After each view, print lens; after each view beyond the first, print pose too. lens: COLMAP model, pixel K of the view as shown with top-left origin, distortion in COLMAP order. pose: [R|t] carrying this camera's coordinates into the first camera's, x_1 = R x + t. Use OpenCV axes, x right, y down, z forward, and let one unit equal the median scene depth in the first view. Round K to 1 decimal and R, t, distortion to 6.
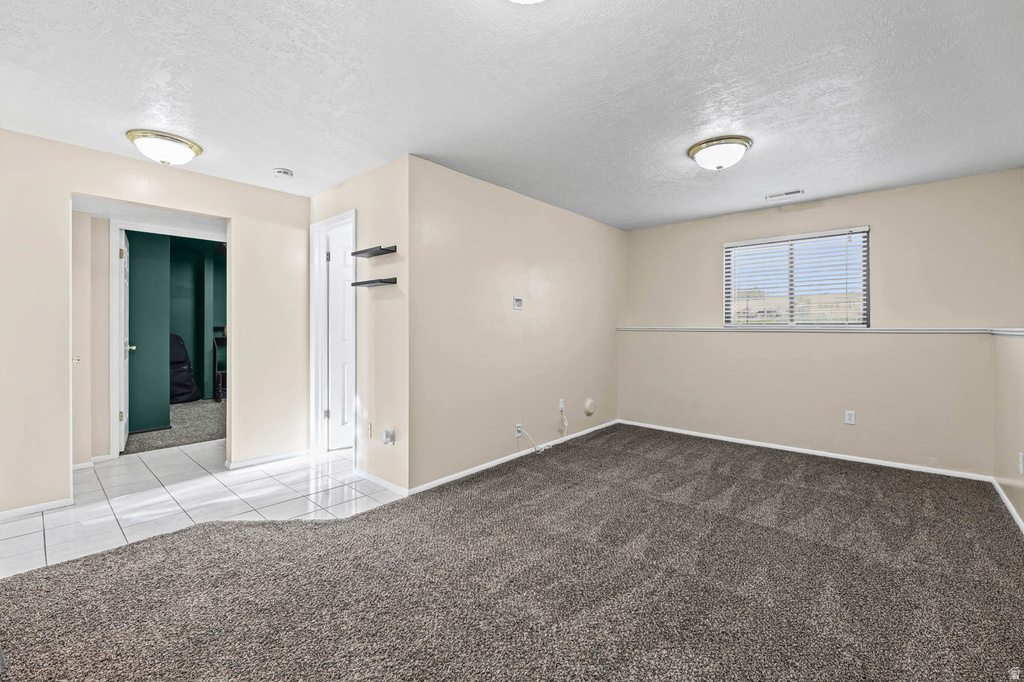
lens RADIAL K [[425.7, 0, 512.8], [0, 425.7, 324.8], [0, 0, 1]] dist [0.000303, -0.000215]
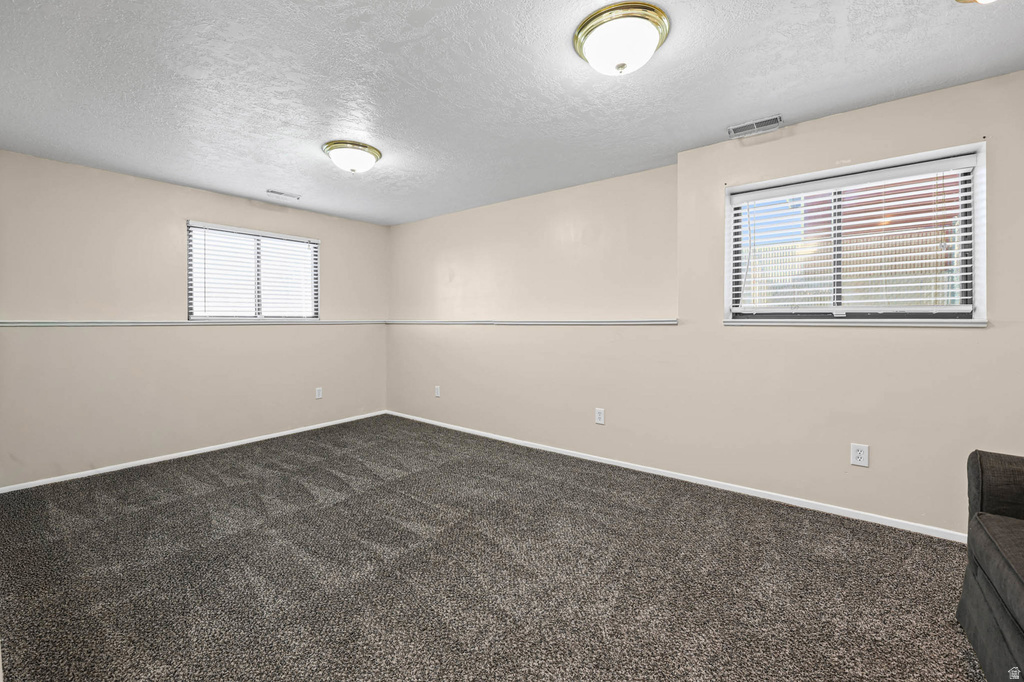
lens RADIAL K [[425.7, 0, 512.8], [0, 425.7, 324.8], [0, 0, 1]] dist [0.000303, -0.000215]
pose [[-0.057801, -0.015426, 0.998209, -0.548828], [-0.004304, 0.999875, 0.015202, -0.002050], [-0.998319, -0.003417, -0.057860, 0.592947]]
